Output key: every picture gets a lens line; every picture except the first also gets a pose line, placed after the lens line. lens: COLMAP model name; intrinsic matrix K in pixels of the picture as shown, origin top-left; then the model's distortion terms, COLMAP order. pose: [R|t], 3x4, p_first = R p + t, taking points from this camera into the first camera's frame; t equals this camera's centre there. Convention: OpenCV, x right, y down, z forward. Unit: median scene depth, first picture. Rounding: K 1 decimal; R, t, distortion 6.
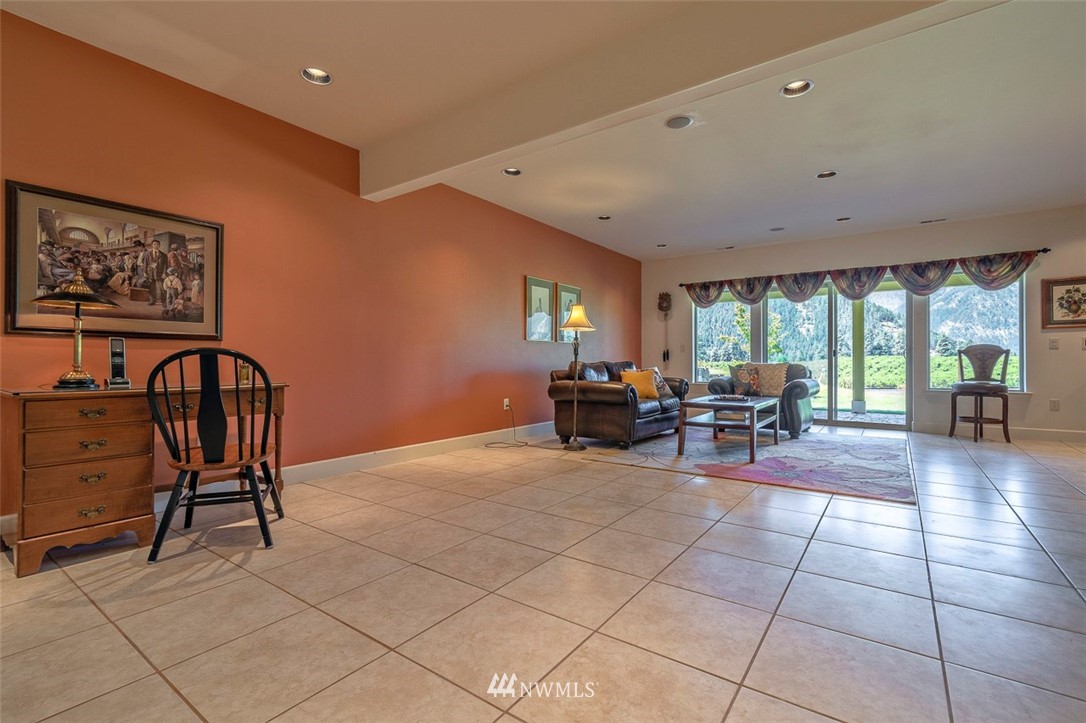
lens RADIAL K [[504.0, 0, 554.0], [0, 504.0, 359.0], [0, 0, 1]] dist [0.001163, -0.000411]
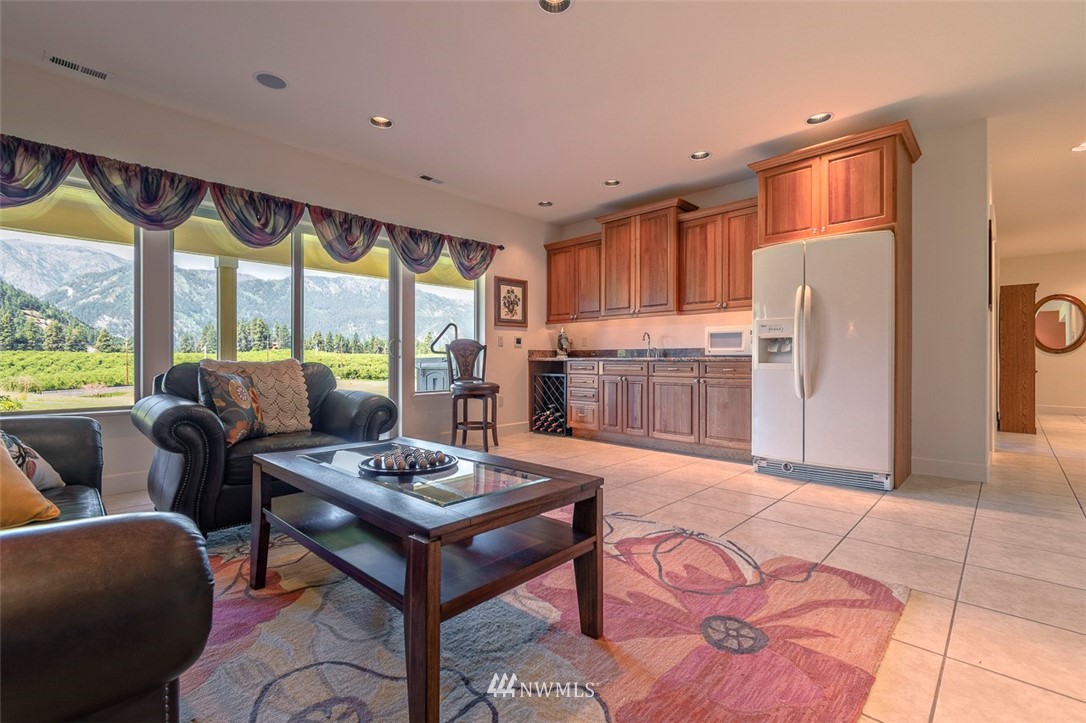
lens RADIAL K [[485.8, 0, 542.7], [0, 485.8, 358.9], [0, 0, 1]] dist [0.003580, -0.000853]
pose [[0.169105, 0.000806, 0.985598, 0.032010], [-0.007674, 0.999970, 0.000499, 0.004637], [-0.985568, -0.007647, 0.169106, 0.721182]]
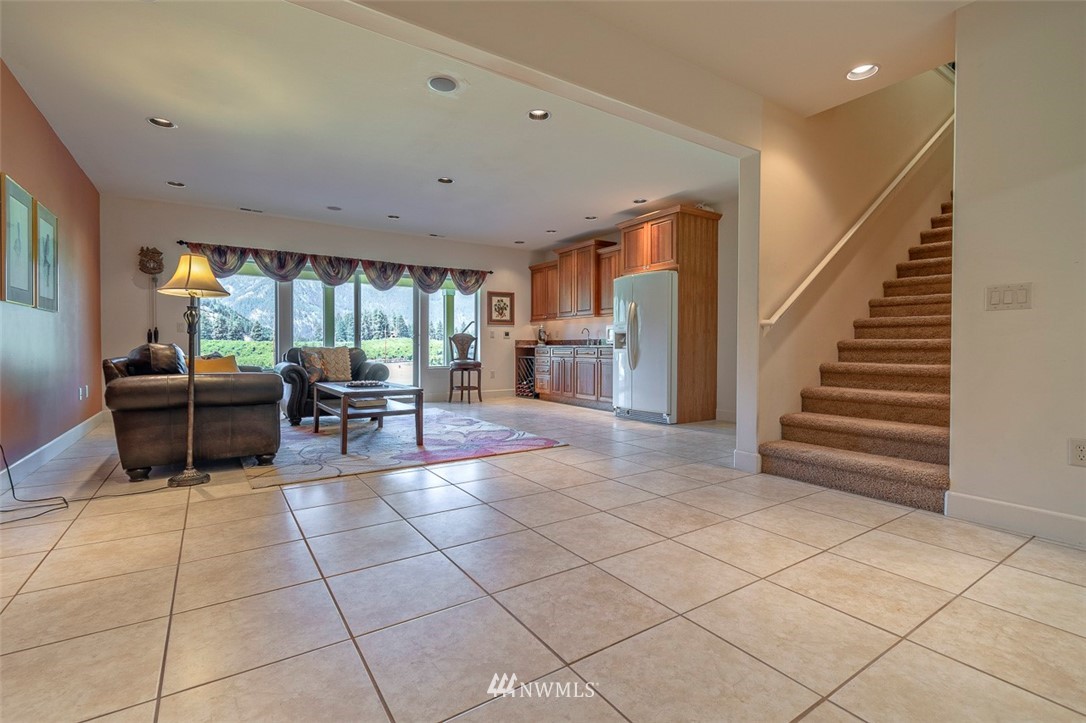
lens RADIAL K [[484.6, 0, 557.6], [0, 484.6, 354.6], [0, 0, 1]] dist [0.001569, -0.000279]
pose [[0.340586, -0.014420, 0.940103, -0.313538], [-0.007986, 0.999802, 0.018229, 0.002699], [-0.940179, -0.013716, 0.340404, 0.300707]]
